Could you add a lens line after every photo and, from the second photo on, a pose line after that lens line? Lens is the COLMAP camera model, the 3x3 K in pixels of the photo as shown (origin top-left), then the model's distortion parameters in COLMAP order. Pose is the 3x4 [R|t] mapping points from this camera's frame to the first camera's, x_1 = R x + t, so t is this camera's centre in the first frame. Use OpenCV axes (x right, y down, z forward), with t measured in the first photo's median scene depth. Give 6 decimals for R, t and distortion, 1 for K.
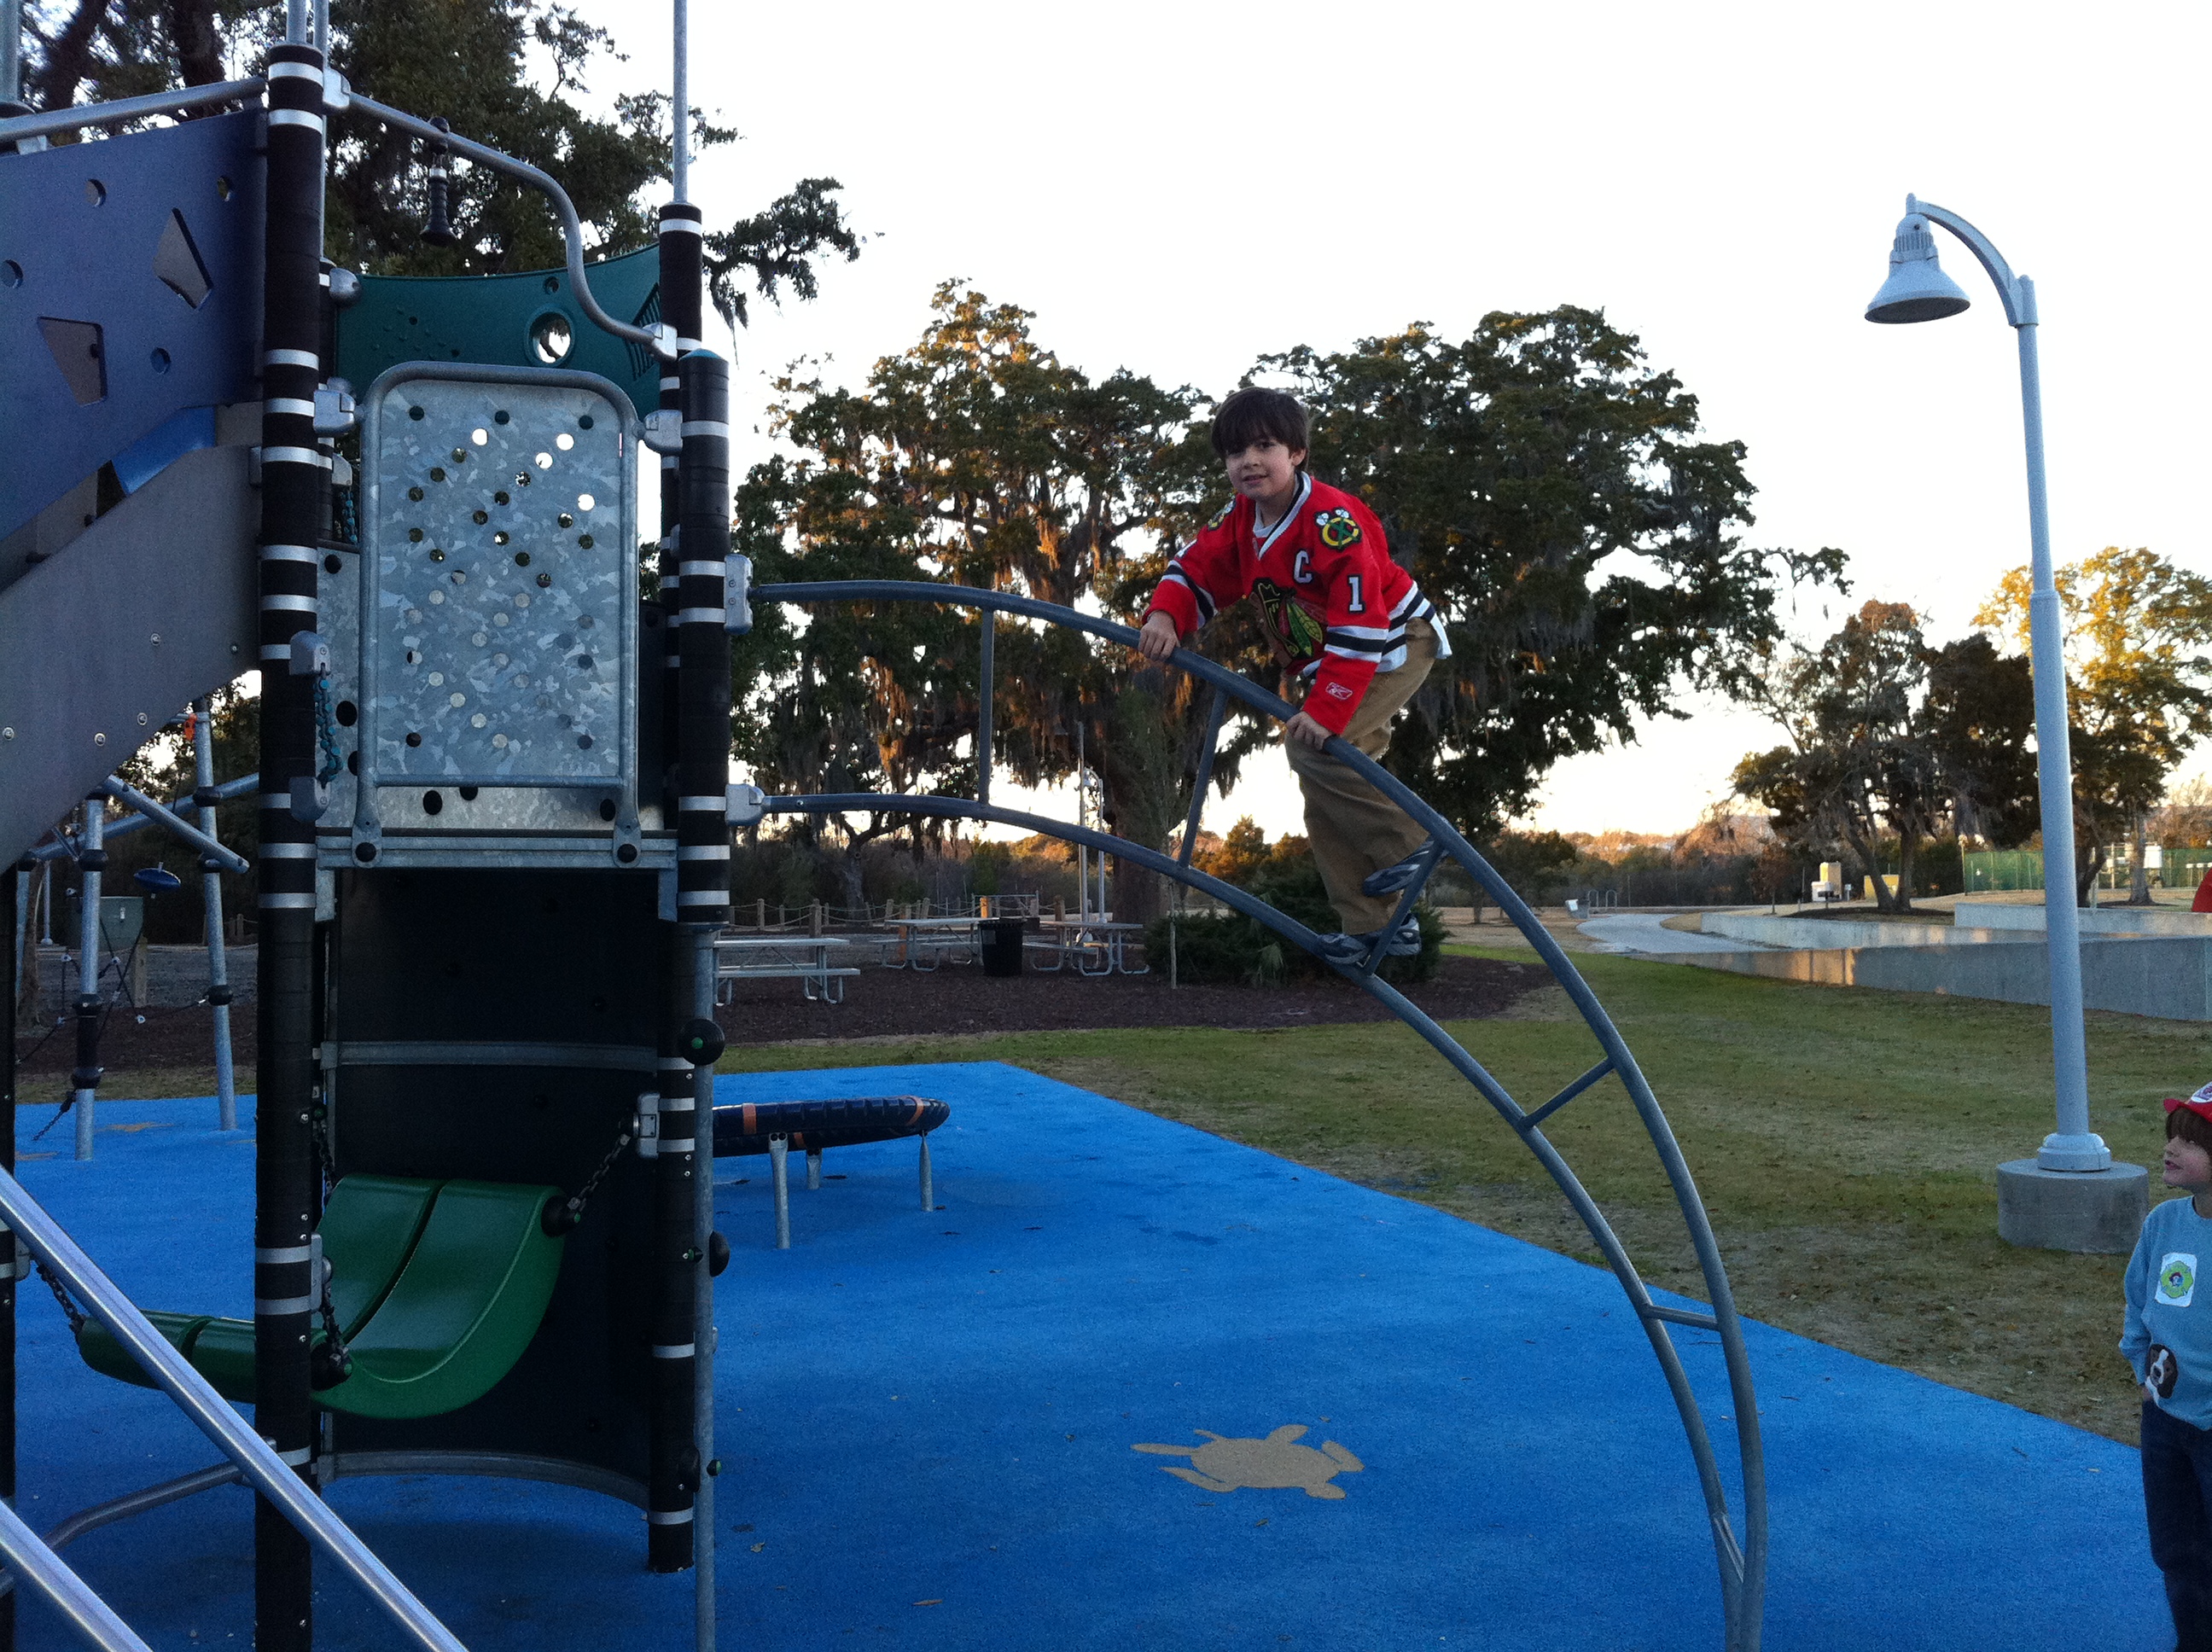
lens RADIAL K [[1880.8, 0, 1112.7], [0, 1880.8, 825.0], [0, 0, 1]] dist [0.125608, -0.333766]
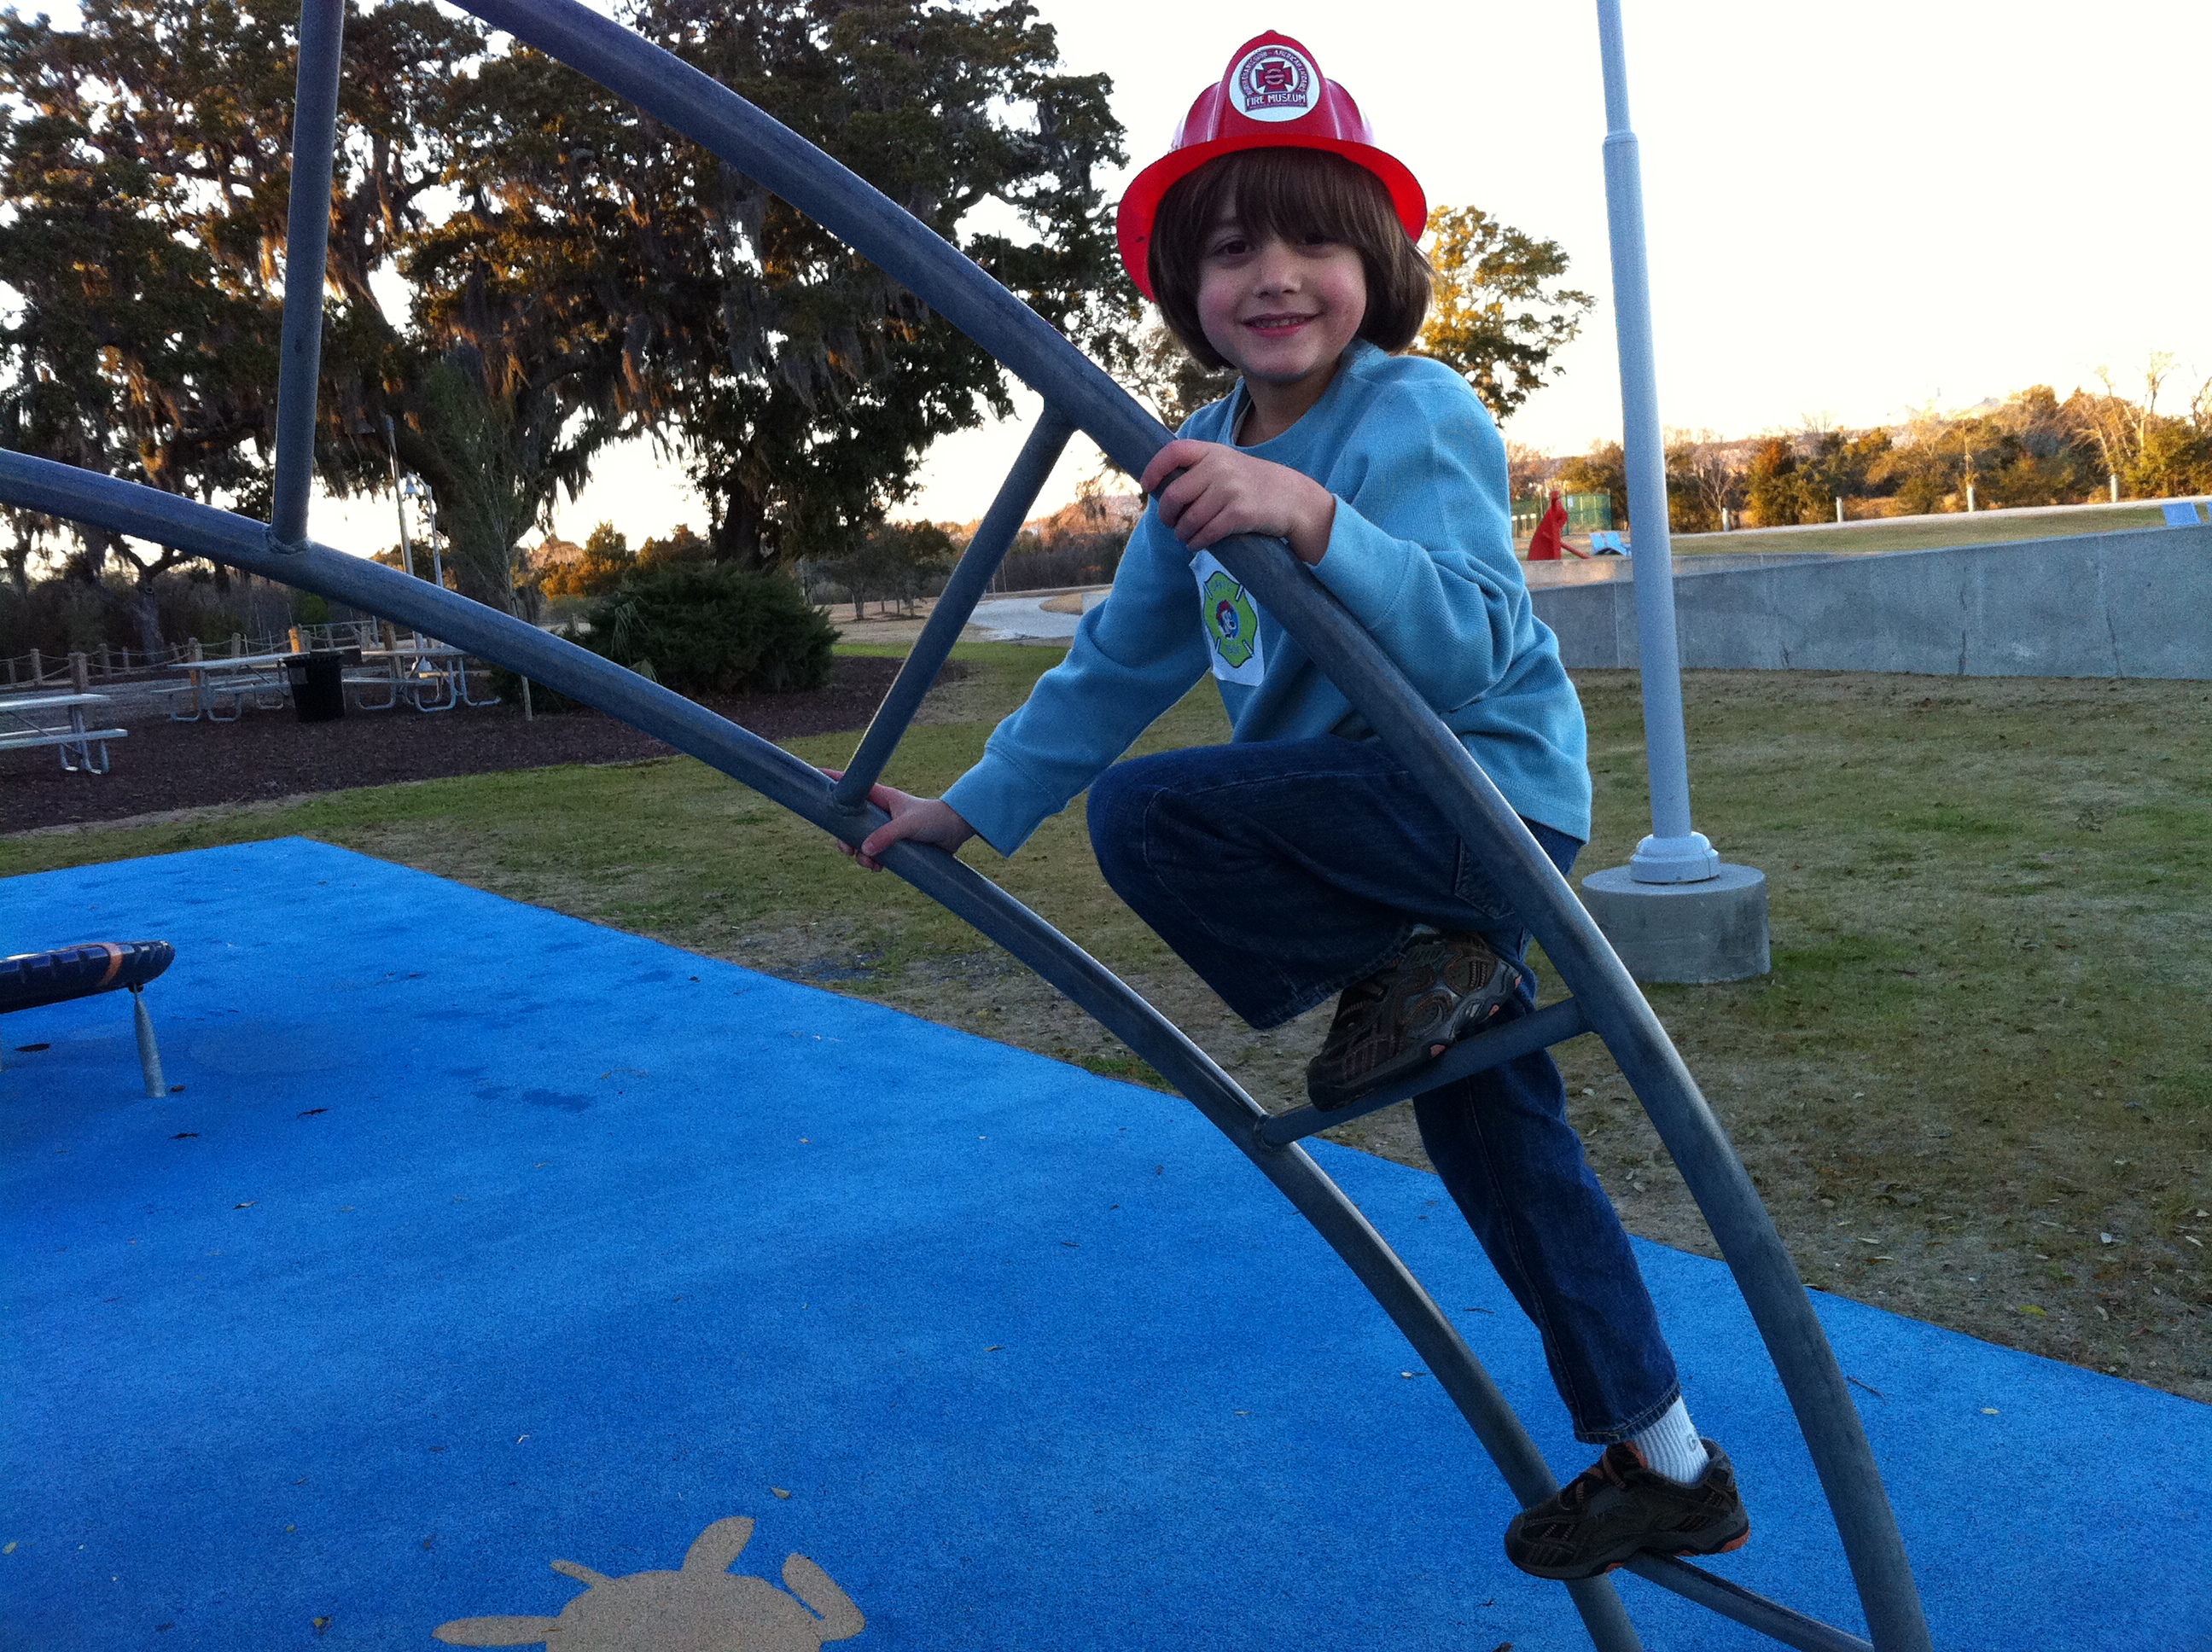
lens RADIAL K [[1880.8, 0, 1112.7], [0, 1880.8, 825.0], [0, 0, 1]] dist [0.125608, -0.333766]
pose [[0.944937, -0.104305, 0.310186, 0.007336], [0.053950, 0.984529, 0.166712, 0.002618], [-0.322775, -0.140797, 0.935945, 0.068321]]
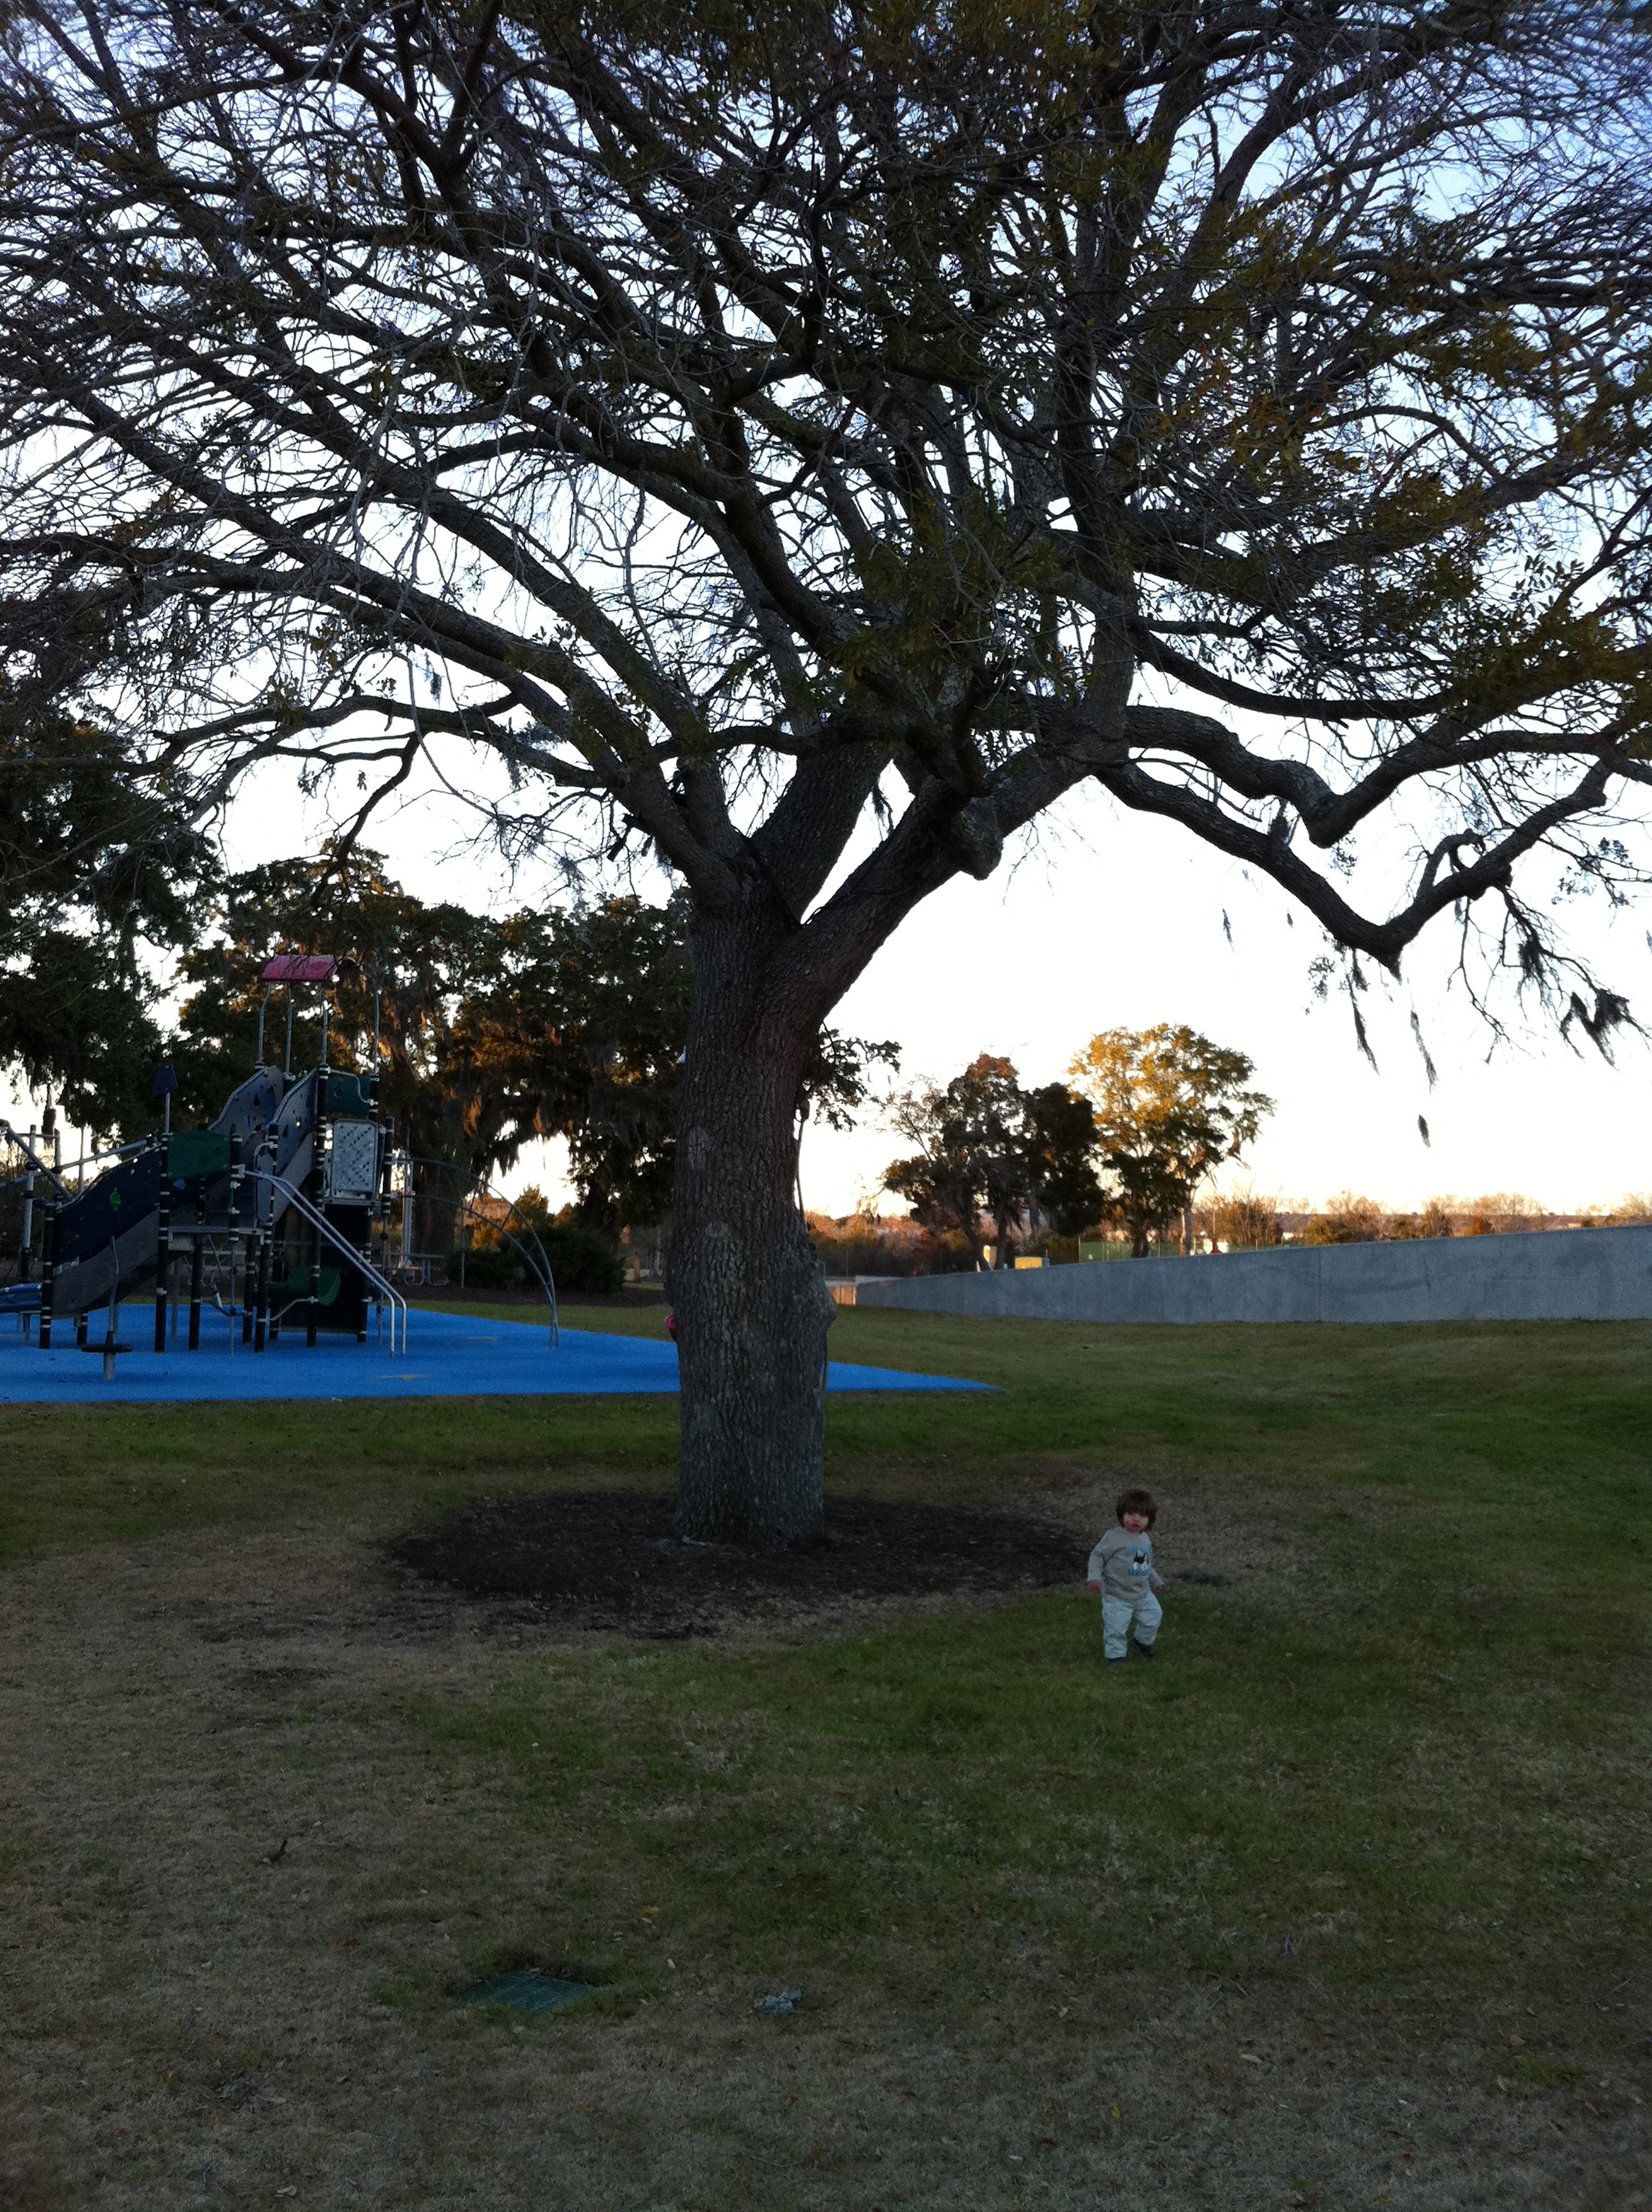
lens RADIAL K [[1880.8, 0, 826.0], [0, 1880.8, 1106.0], [0, 0, 1]] dist [0.125608, -0.333766]
pose [[0.974130, 0.055683, 0.219022, -0.020288], [-0.045108, 0.997576, -0.052994, -0.004646], [-0.221442, 0.041743, 0.974280, -0.537191]]
